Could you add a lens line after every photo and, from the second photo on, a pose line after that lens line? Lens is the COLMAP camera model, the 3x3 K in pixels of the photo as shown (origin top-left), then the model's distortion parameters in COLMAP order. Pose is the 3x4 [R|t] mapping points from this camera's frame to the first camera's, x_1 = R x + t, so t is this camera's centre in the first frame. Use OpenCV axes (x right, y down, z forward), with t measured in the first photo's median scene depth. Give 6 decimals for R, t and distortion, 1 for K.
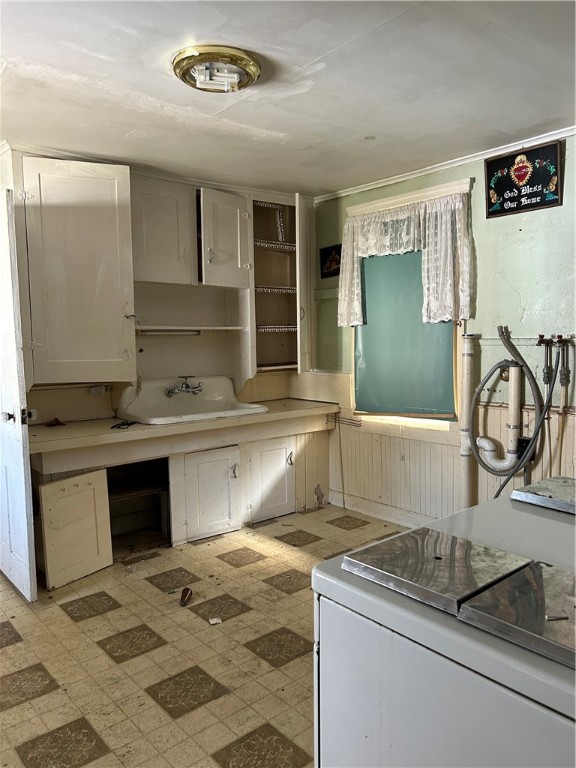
lens RADIAL K [[580.1, 0, 292.7], [0, 580.1, 384.8], [0, 0, 1]] dist [0.003161, -0.002954]
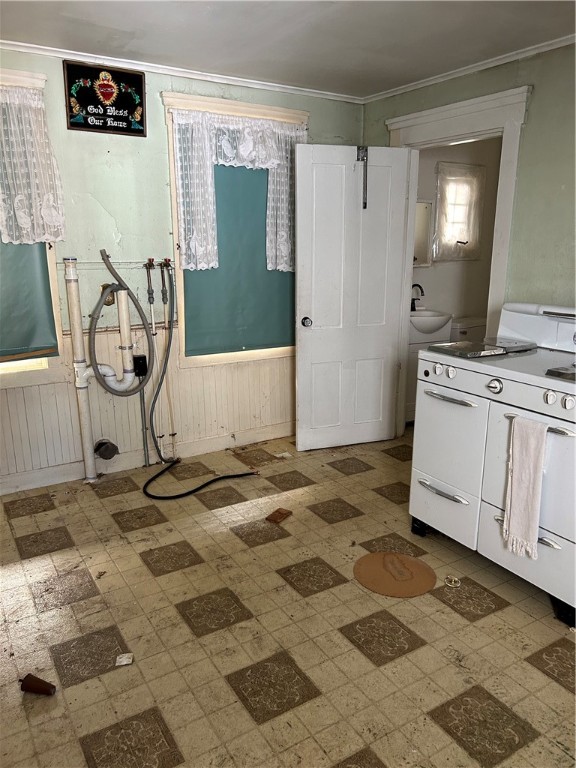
lens RADIAL K [[580.1, 0, 292.9], [0, 580.1, 387.3], [0, 0, 1]] dist [0.003161, -0.002954]
pose [[0.147240, -0.218163, 0.964741, -0.622787], [0.083422, 0.974636, 0.207669, -0.052855], [-0.985577, 0.049903, 0.161705, 0.554796]]
